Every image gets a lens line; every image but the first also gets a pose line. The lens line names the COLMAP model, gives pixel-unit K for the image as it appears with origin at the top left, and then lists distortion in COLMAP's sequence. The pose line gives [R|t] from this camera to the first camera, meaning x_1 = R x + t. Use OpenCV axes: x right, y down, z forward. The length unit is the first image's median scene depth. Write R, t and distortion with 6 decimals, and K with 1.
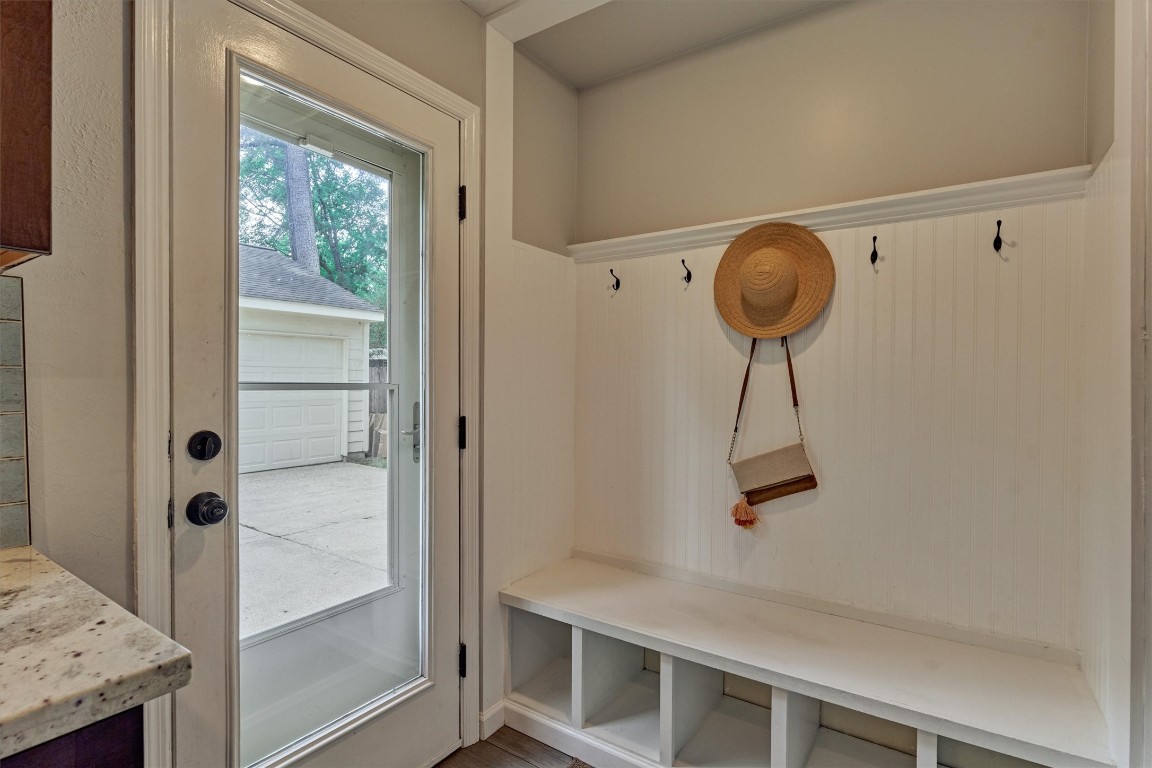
lens RADIAL K [[541.7, 0, 562.9], [0, 541.7, 386.5], [0, 0, 1]] dist [-0.012603, 0.000337]
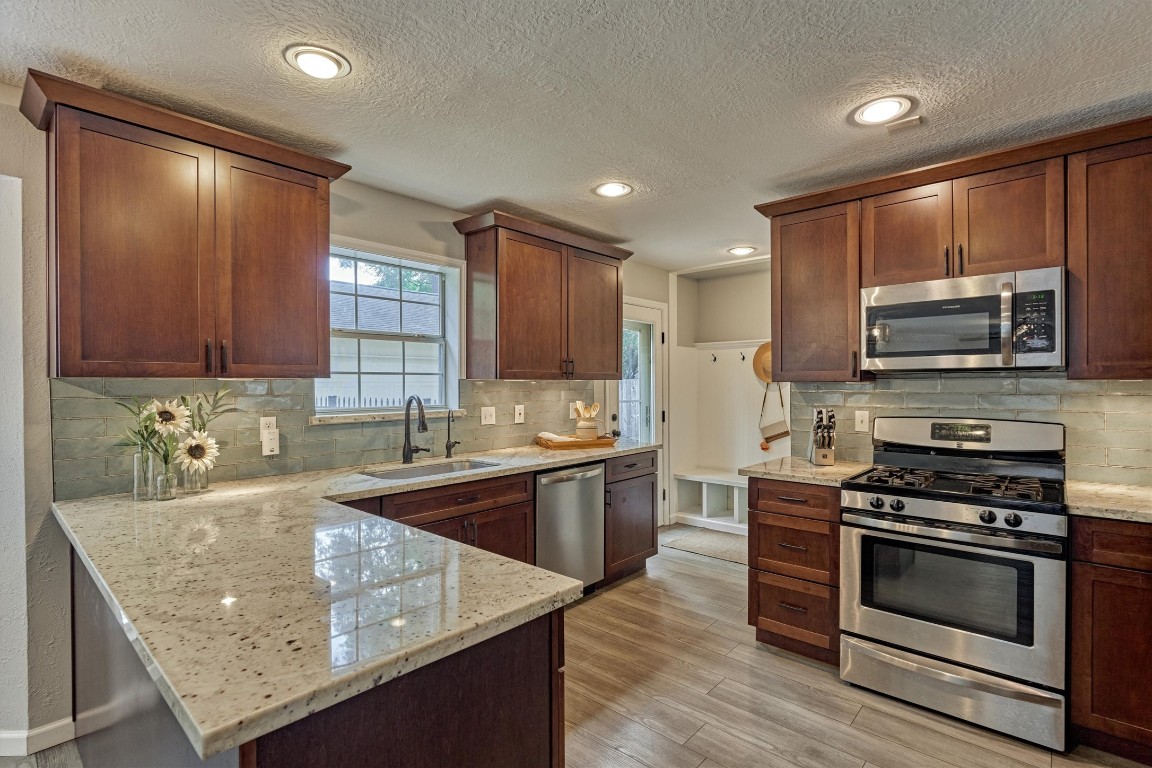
lens RADIAL K [[541.7, 0, 562.9], [0, 541.7, 386.5], [0, 0, 1]] dist [-0.012603, 0.000337]
pose [[0.992316, -0.008996, -0.123399, -0.348531], [0.008111, 0.999938, -0.007672, -0.057556], [0.123460, 0.006612, 0.992327, -1.894882]]
